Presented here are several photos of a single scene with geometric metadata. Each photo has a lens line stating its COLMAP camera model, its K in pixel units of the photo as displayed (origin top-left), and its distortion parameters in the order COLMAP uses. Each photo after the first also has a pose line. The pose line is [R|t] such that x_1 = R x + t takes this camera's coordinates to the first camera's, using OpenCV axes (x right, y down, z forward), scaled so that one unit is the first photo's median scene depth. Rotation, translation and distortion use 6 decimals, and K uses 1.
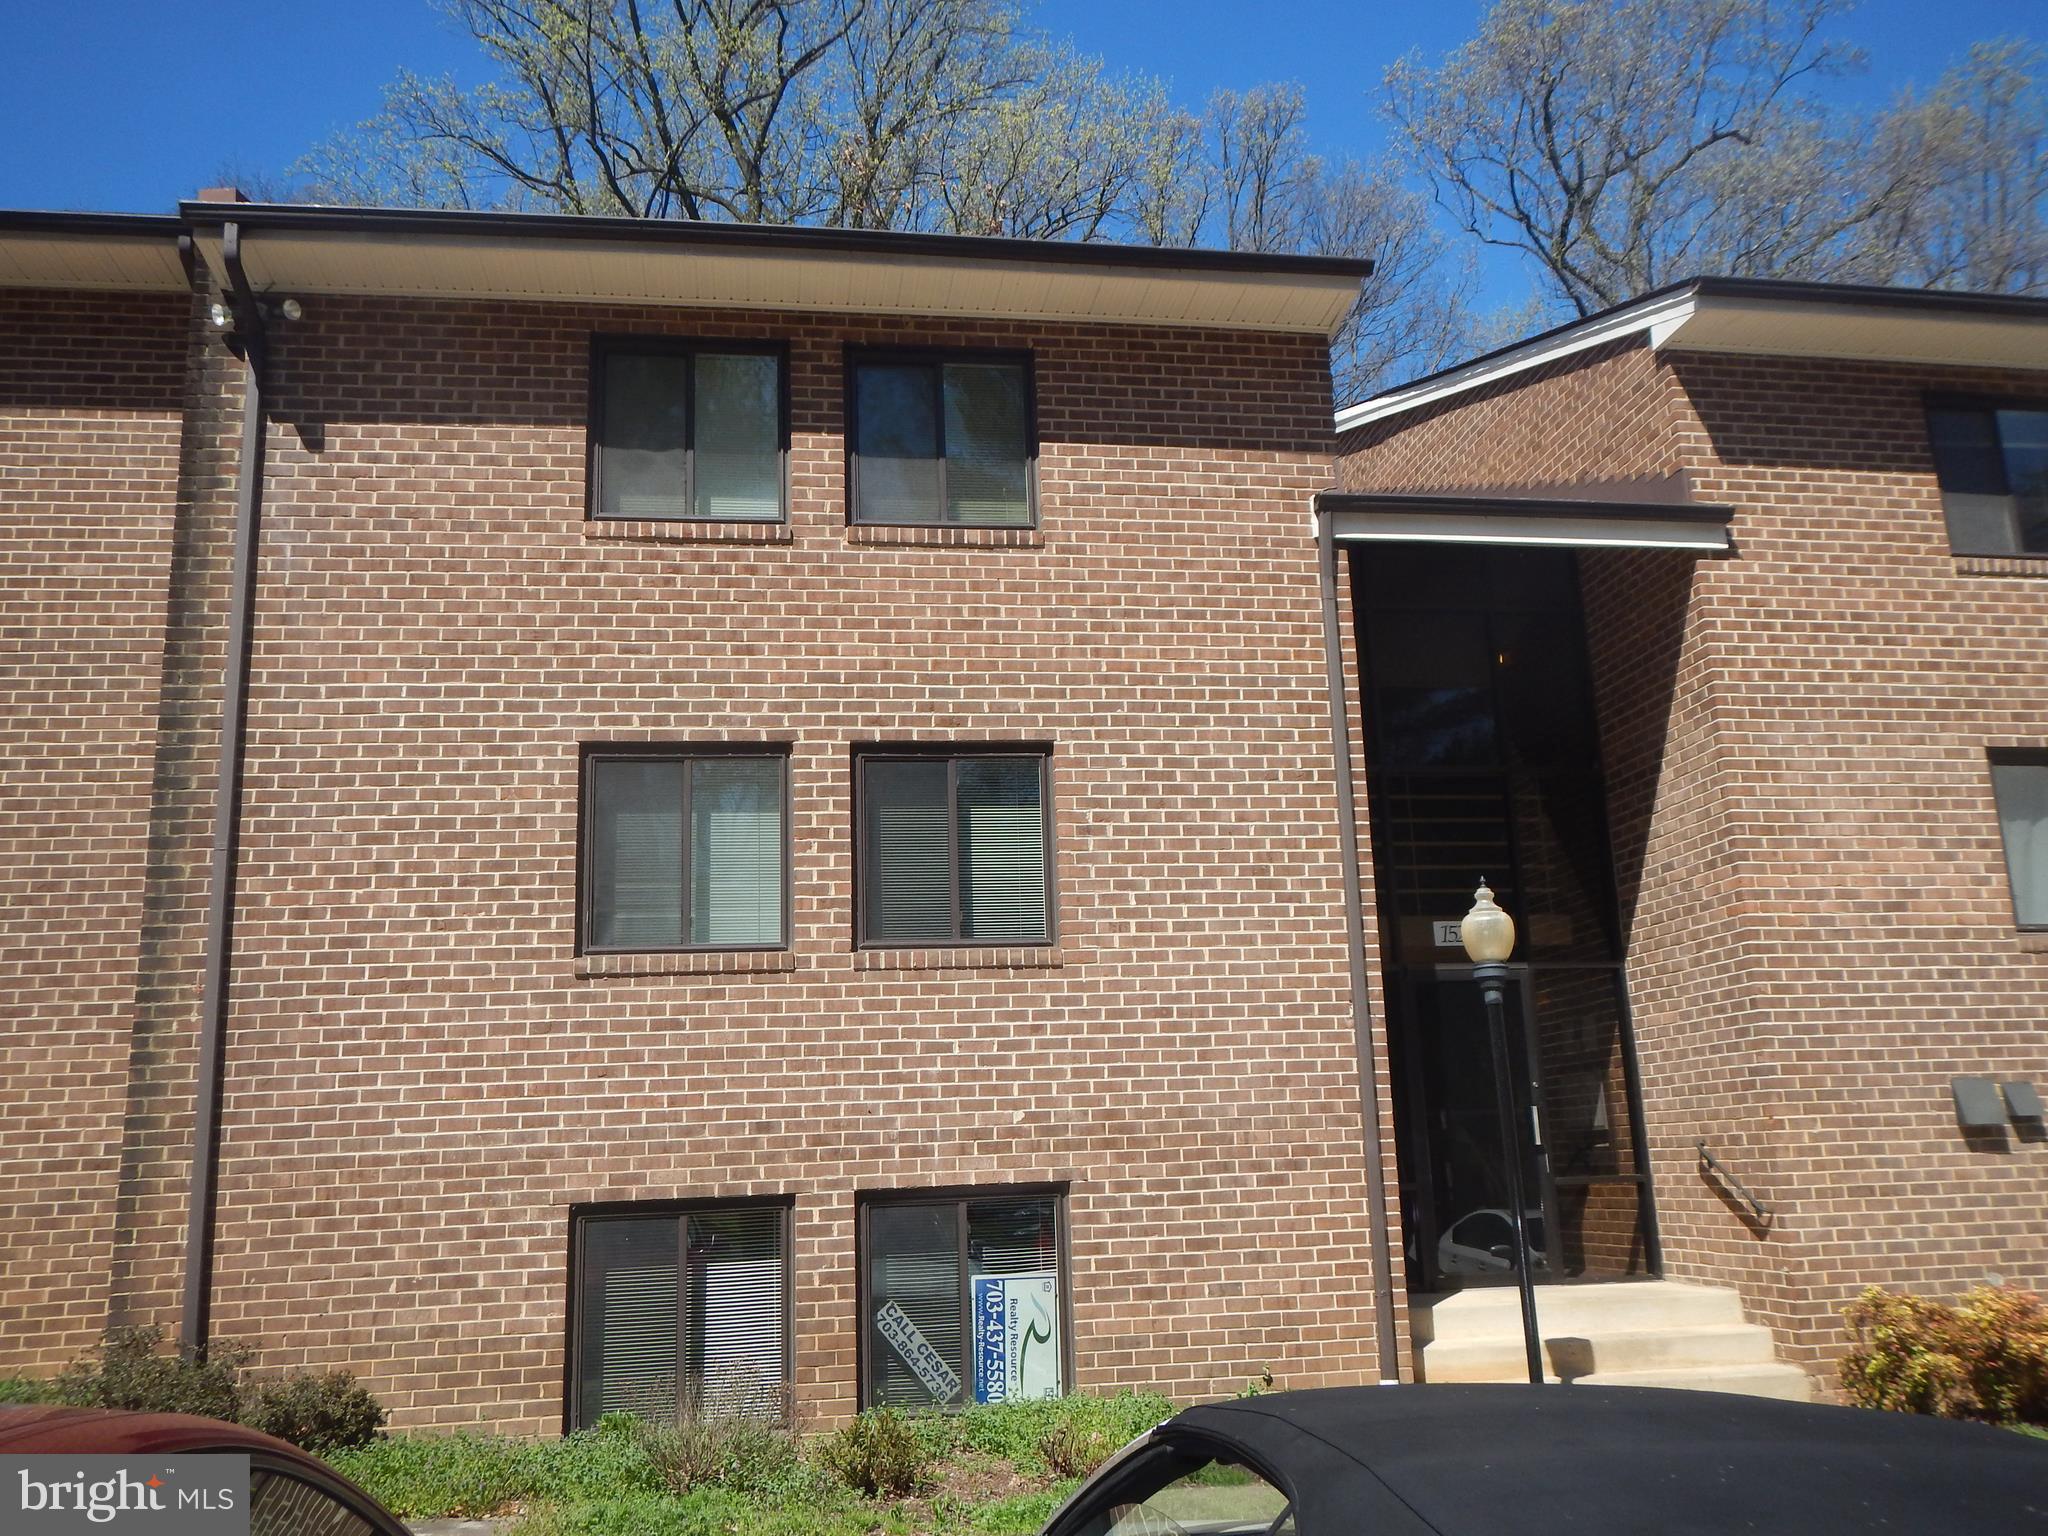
lens RADIAL K [[1683.1, 0, 1024.0], [0, 1683.1, 768.0], [0, 0, 1]] dist [0.126238, 0.005701]
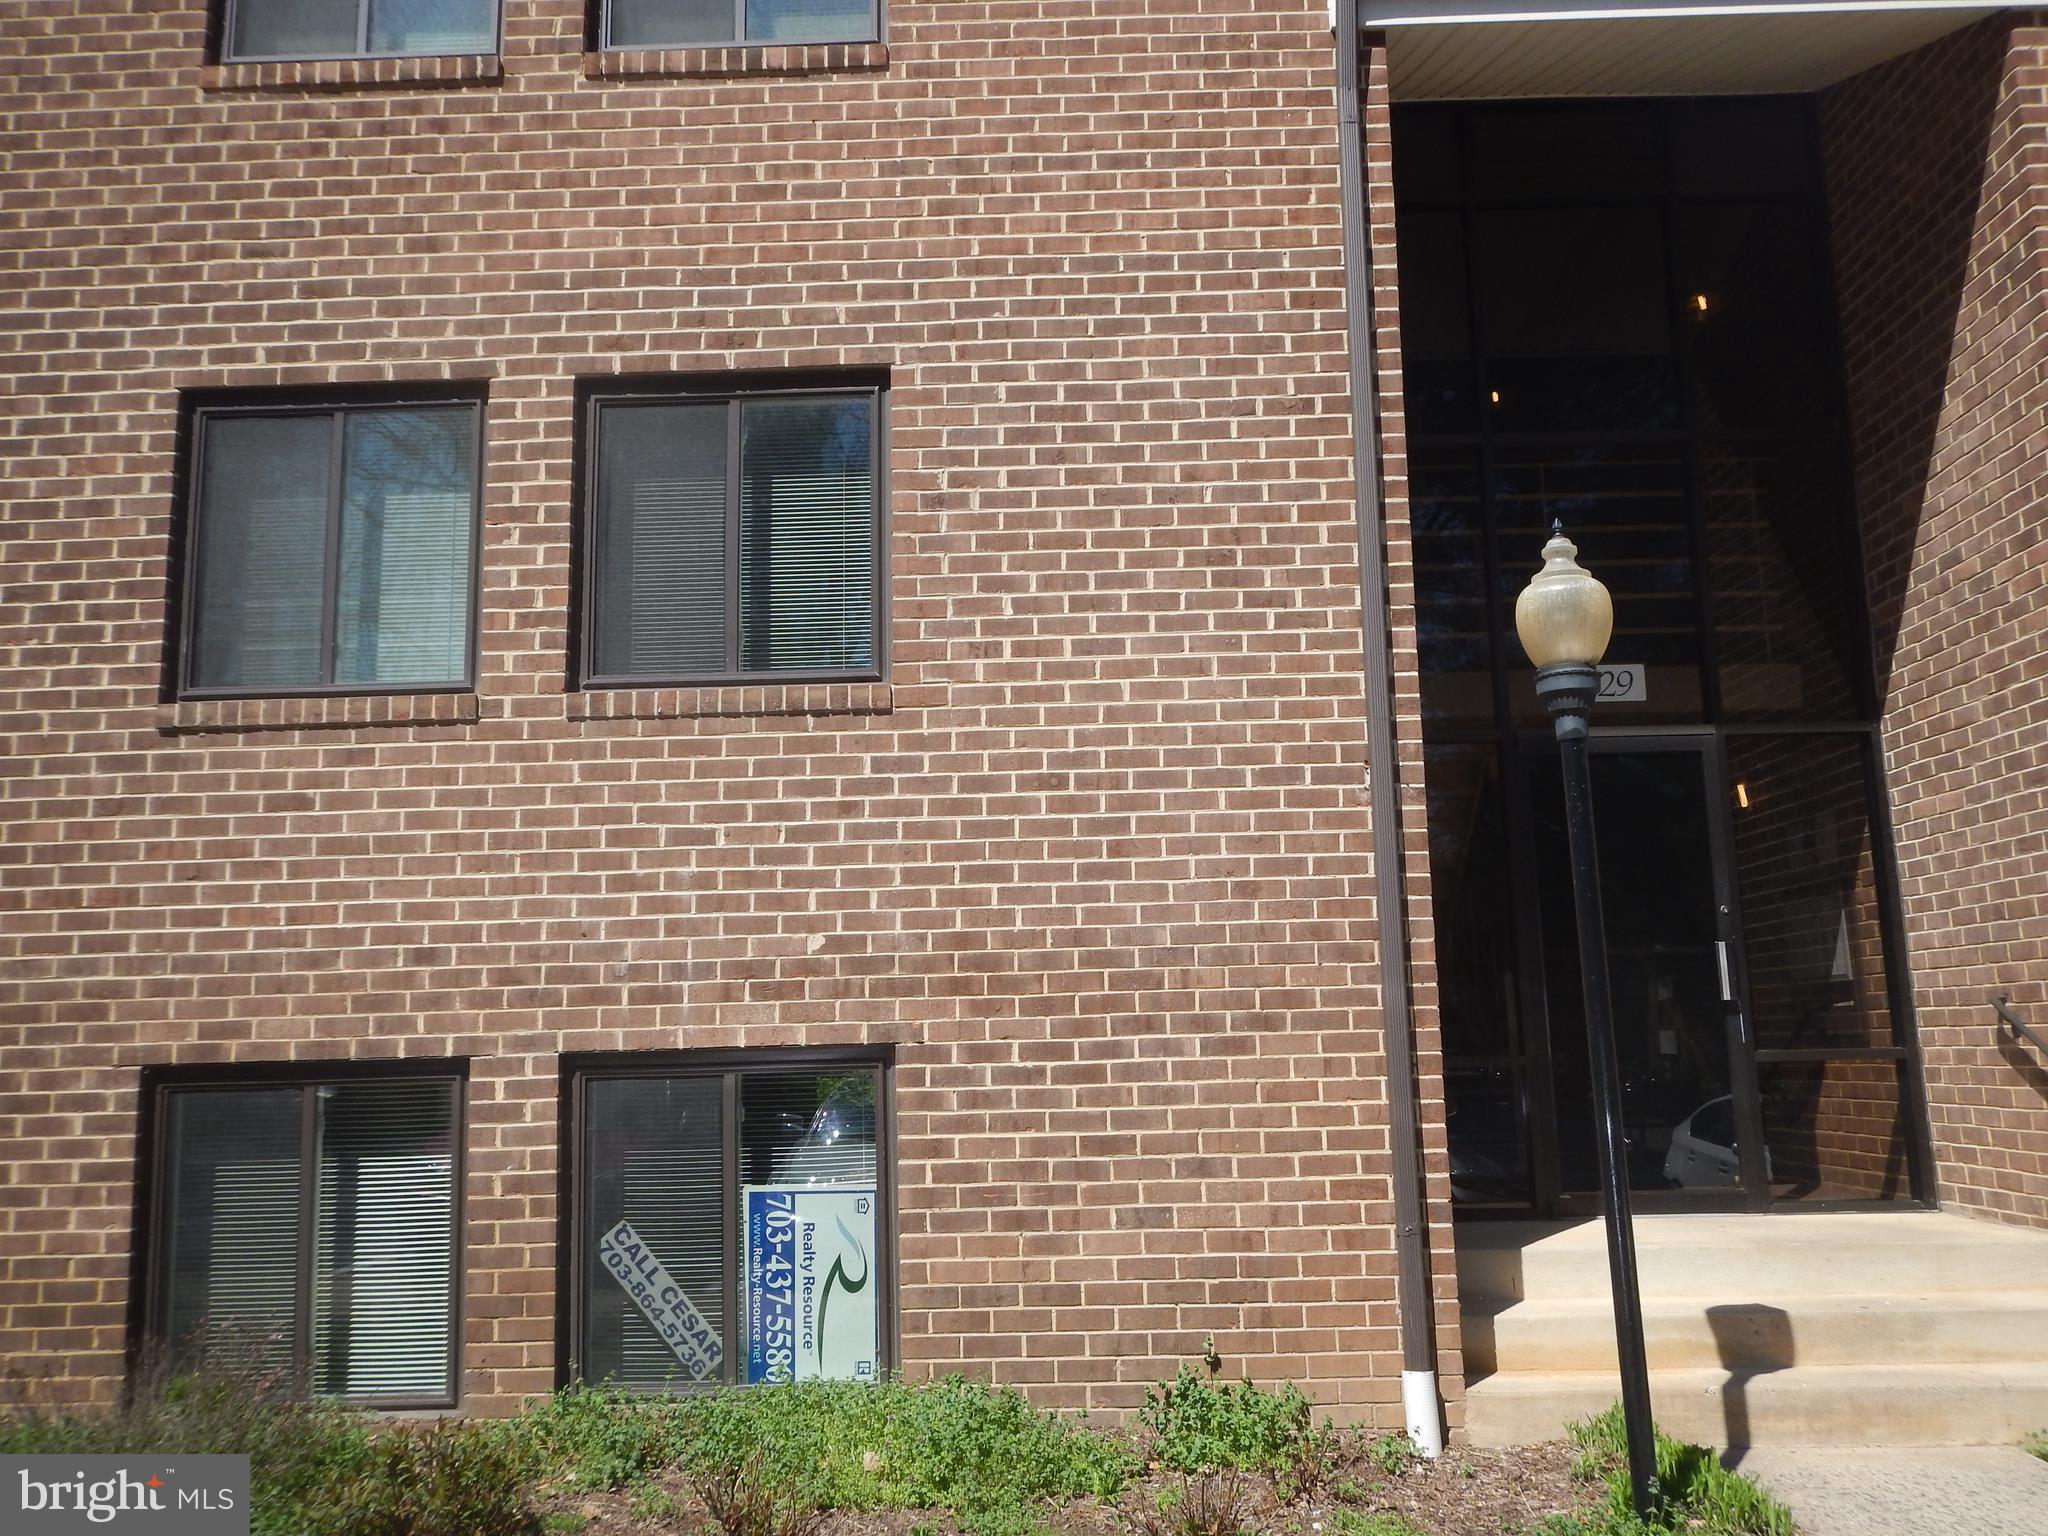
lens RADIAL K [[1642.9, 0, 1023.1], [0, 1642.9, 736.2], [0, 0, 1]] dist [0.084214, -0.005465]
pose [[0.983565, -0.017622, -0.179693, 0.181488], [0.026449, 0.998552, 0.046841, 0.098855], [0.178607, -0.050824, 0.982607, 0.399012]]
